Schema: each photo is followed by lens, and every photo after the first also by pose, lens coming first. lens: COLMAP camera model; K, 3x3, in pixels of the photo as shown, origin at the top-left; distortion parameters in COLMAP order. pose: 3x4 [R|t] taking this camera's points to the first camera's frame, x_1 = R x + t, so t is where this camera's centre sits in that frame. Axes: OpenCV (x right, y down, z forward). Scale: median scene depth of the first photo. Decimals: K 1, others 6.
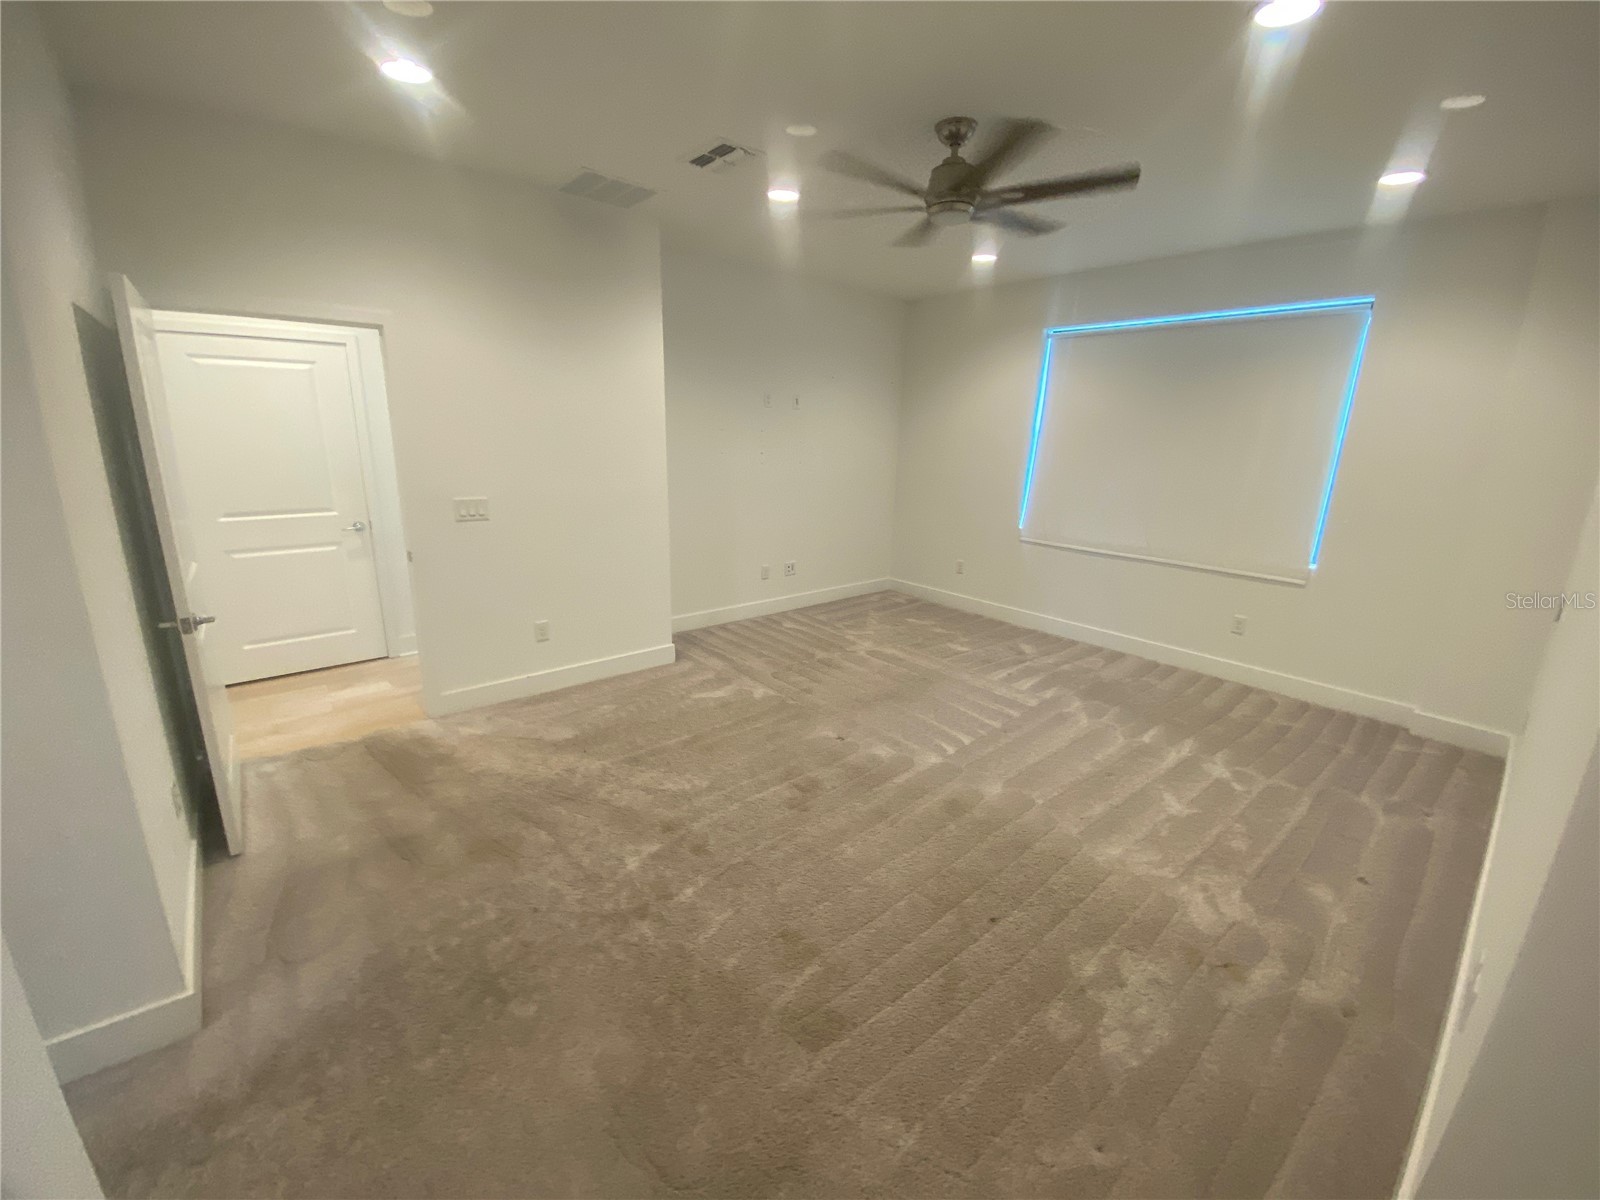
lens RADIAL K [[645.2, 0, 797.3], [0, 645.2, 602.1], [0, 0, 1]] dist [0.026336, -0.000040]
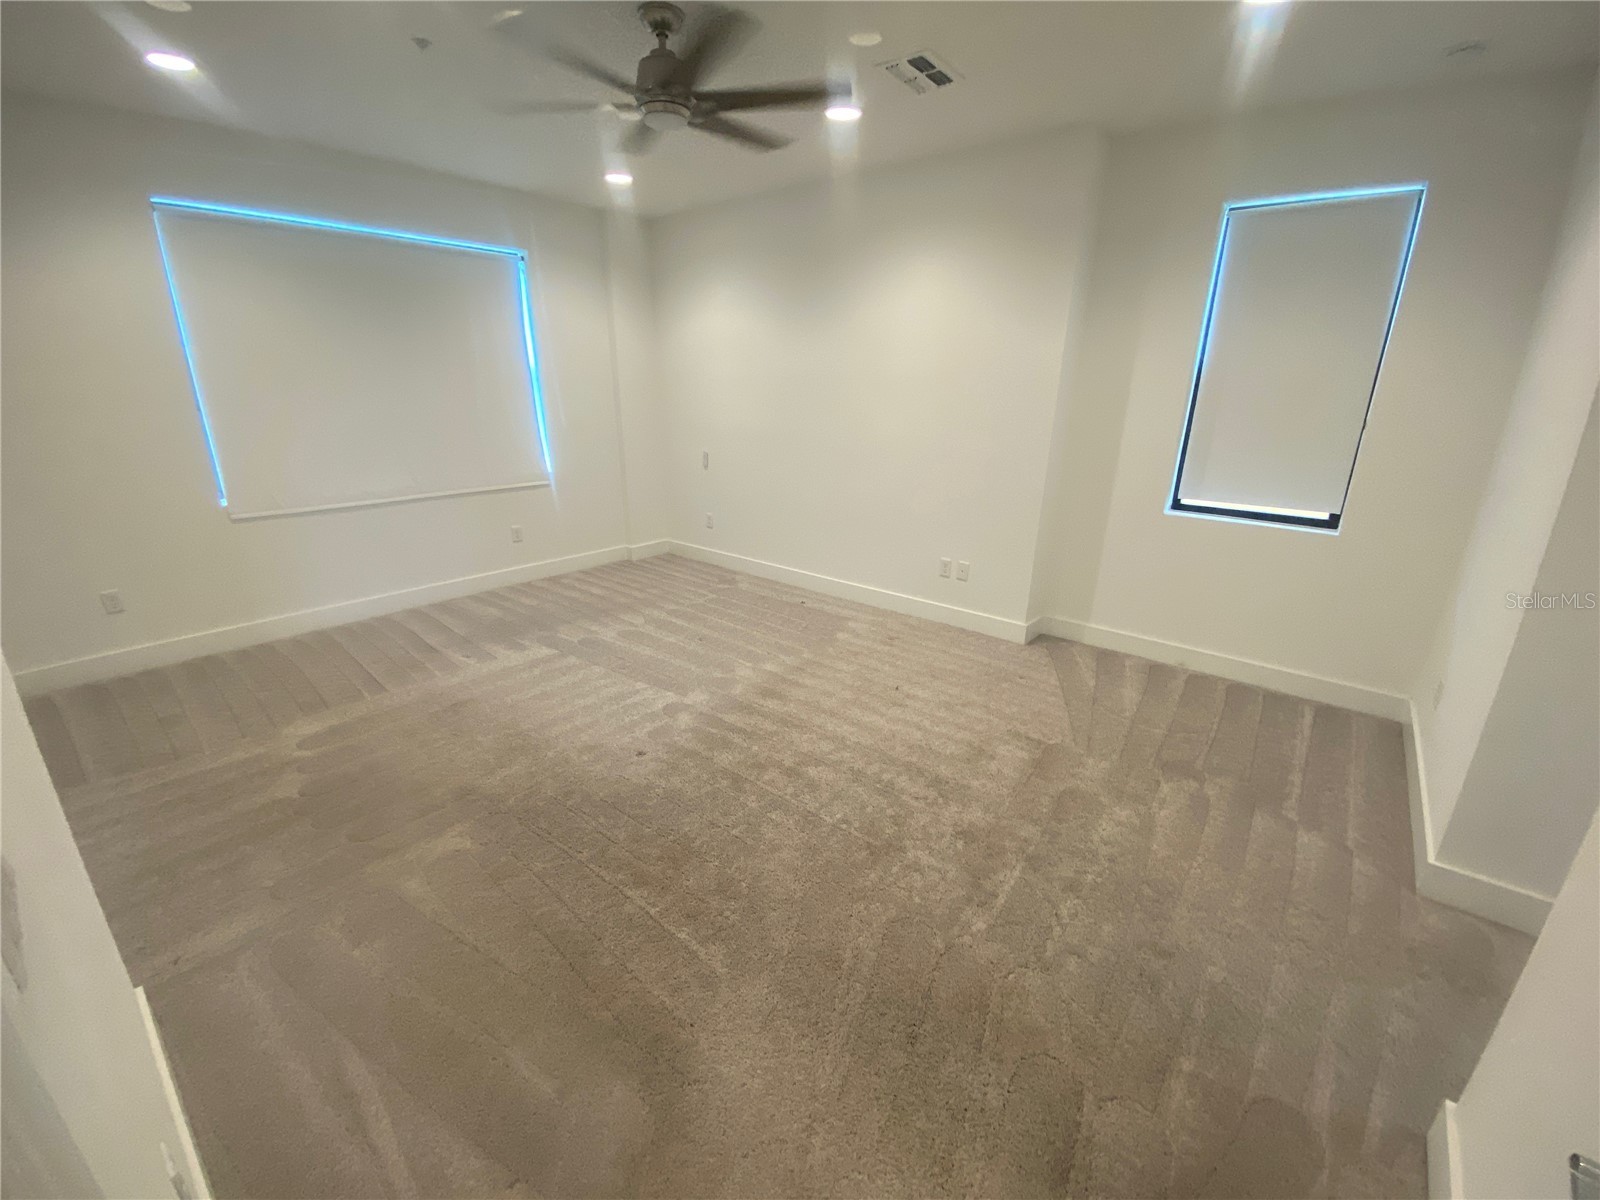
lens RADIAL K [[656.2, 0, 788.5], [0, 656.2, 590.0], [0, 0, 1]] dist [0.001049, -0.000052]
pose [[-0.152384, -0.332117, 0.930848, -0.525009], [0.242600, 0.900461, 0.360990, -0.182266], [-0.958084, 0.280833, -0.056644, 0.637905]]
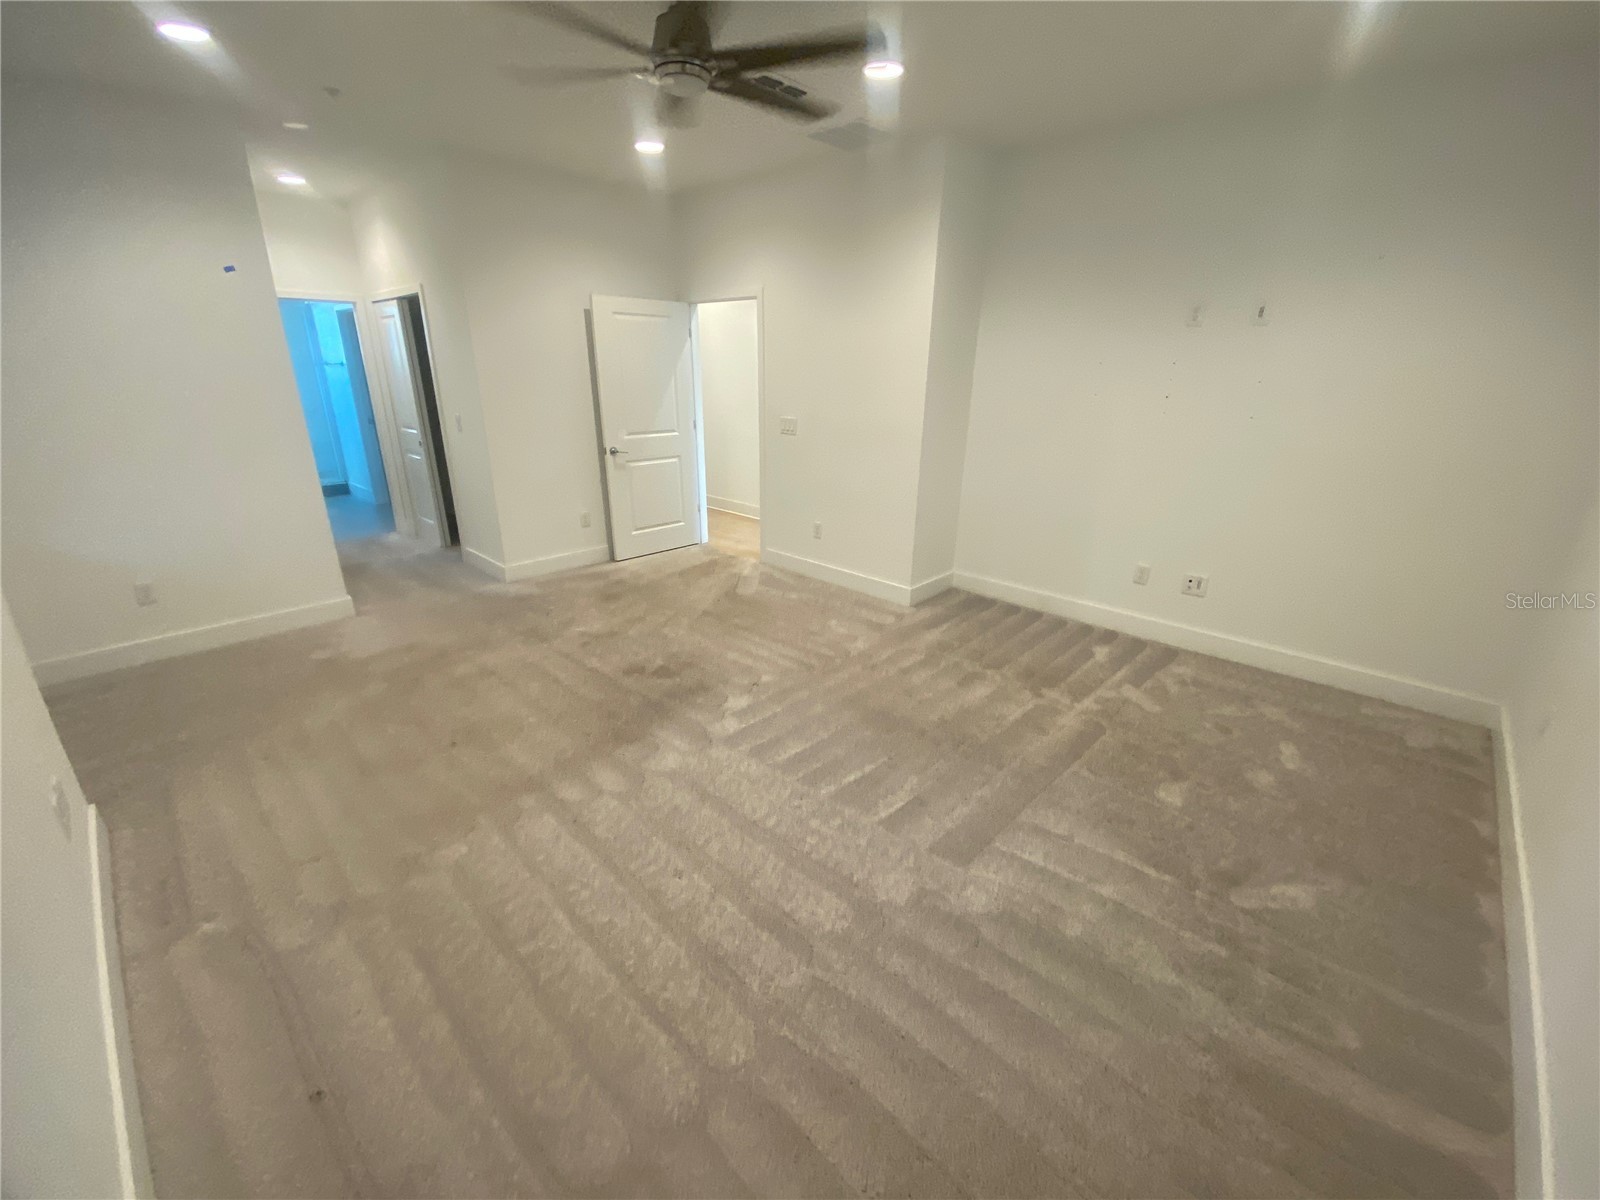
lens RADIAL K [[656.2, 0, 788.5], [0, 656.2, 590.0], [0, 0, 1]] dist [0.001049, -0.000052]
pose [[0.075830, 0.297222, -0.951793, 0.762301], [-0.259204, 0.927601, 0.269016, -0.155753], [0.962841, 0.226309, 0.147381, 0.693080]]
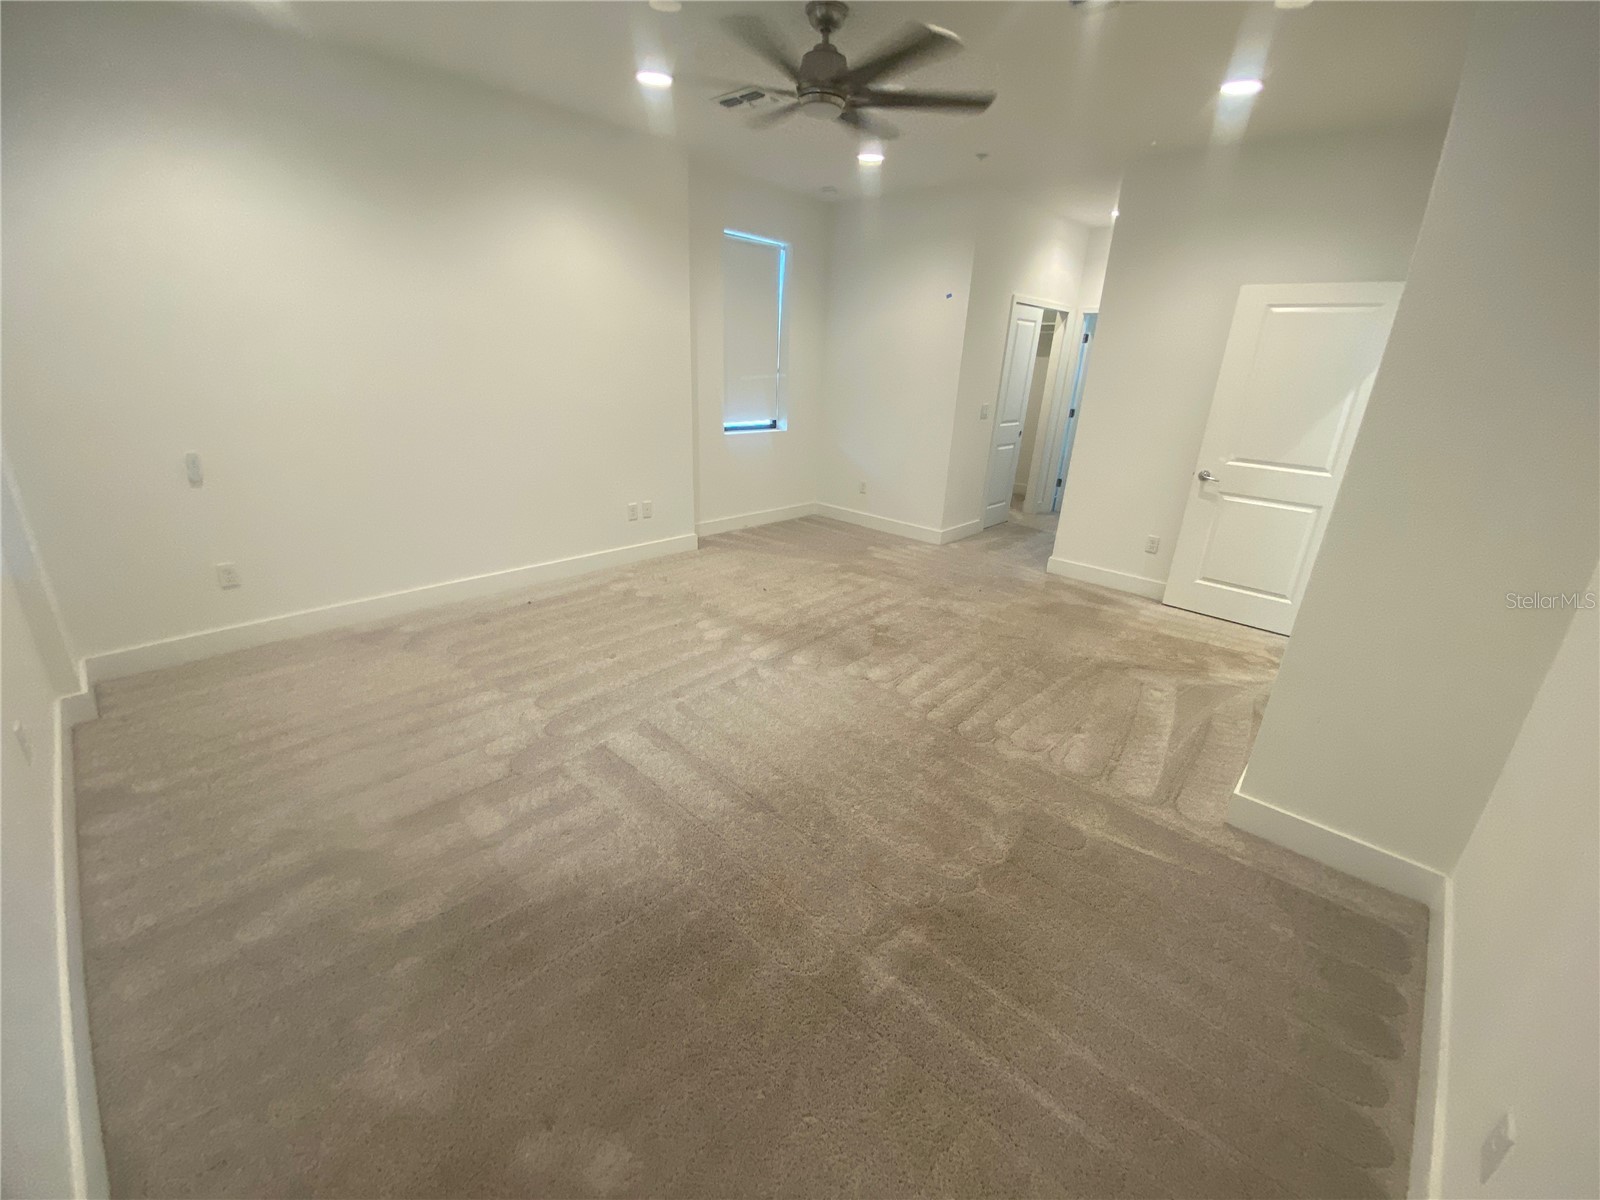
lens RADIAL K [[656.2, 0, 788.5], [0, 656.2, 590.0], [0, 0, 1]] dist [0.001049, -0.000052]
pose [[-0.993958, -0.036287, -0.103593, 0.228402], [-0.088635, 0.822038, 0.562492, -0.337272], [0.064746, 0.568275, -0.820287, 1.354267]]
